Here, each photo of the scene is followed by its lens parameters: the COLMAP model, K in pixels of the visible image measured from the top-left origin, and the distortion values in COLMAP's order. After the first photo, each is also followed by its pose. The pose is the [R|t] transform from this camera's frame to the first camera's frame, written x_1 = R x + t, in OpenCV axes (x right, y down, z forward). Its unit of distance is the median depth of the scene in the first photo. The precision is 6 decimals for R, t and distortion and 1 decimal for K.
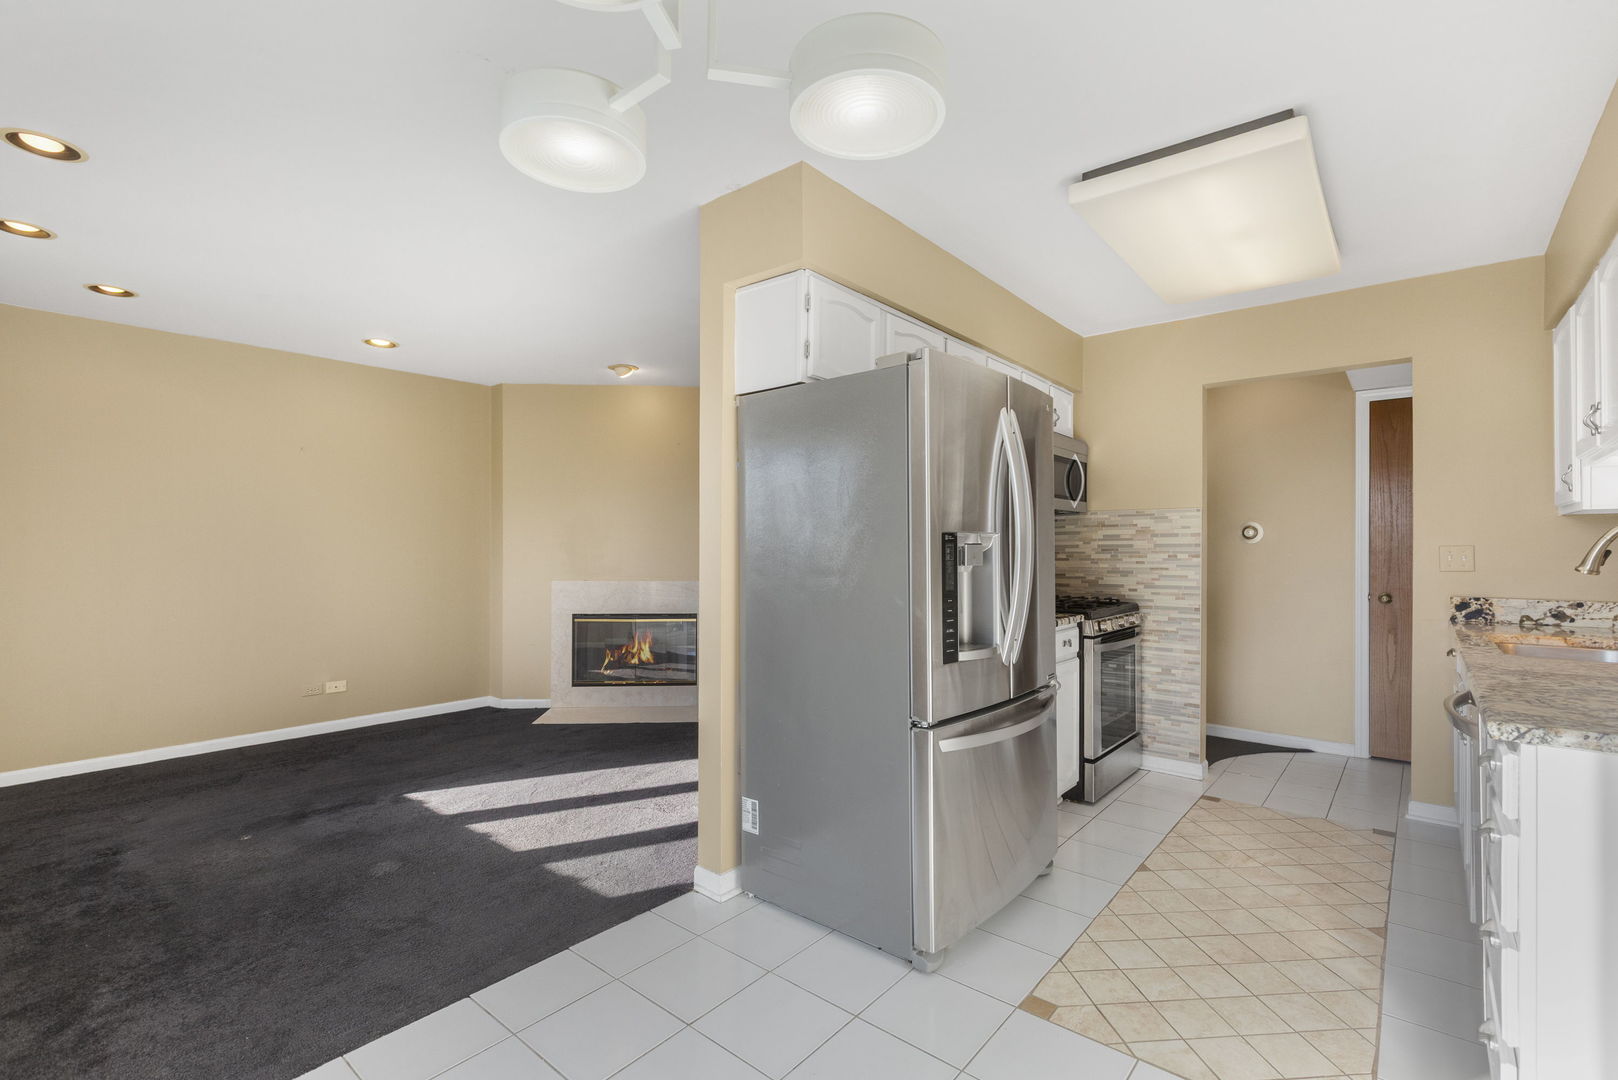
lens RADIAL K [[728.8, 0, 811.8], [0, 728.8, 541.4], [0, 0, 1]] dist [-0.001968, -0.001940]
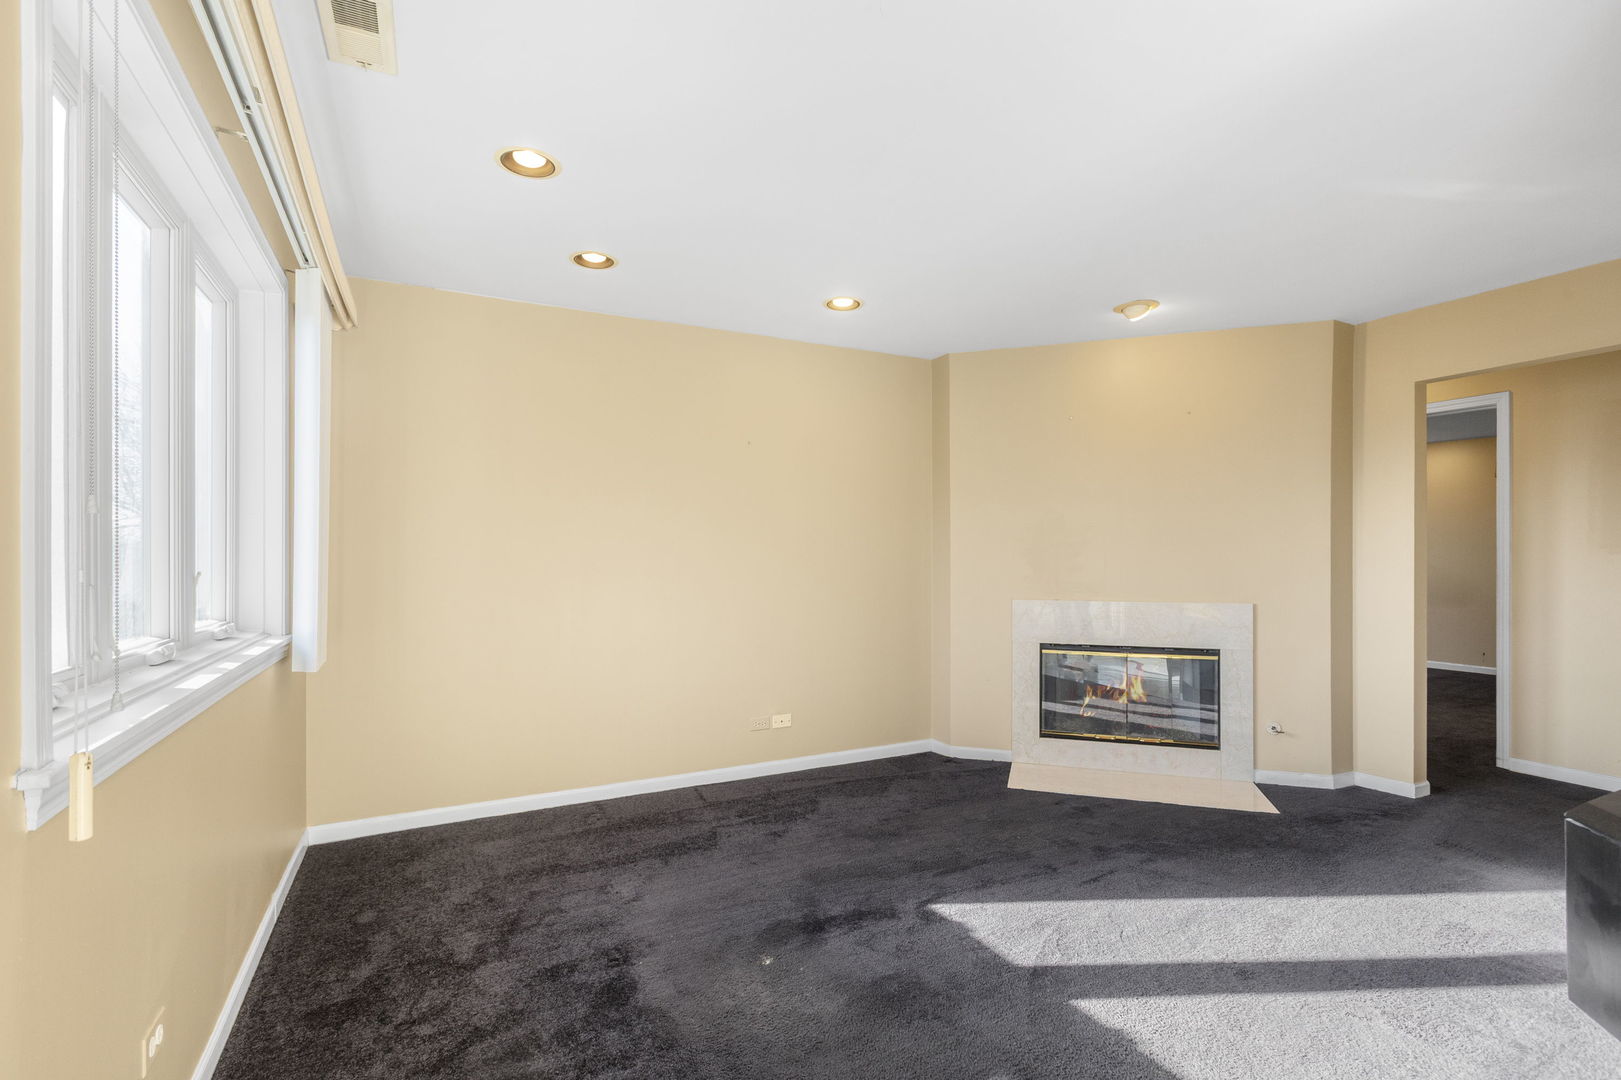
lens RADIAL K [[730.2, 0, 808.8], [0, 730.2, 549.0], [0, 0, 1]] dist [-0.001968, -0.001940]
pose [[0.922139, -0.007594, -0.386785, -0.364479], [0.007902, 0.999968, -0.000793, -0.002110], [0.386779, -0.002325, 0.922170, 0.276688]]
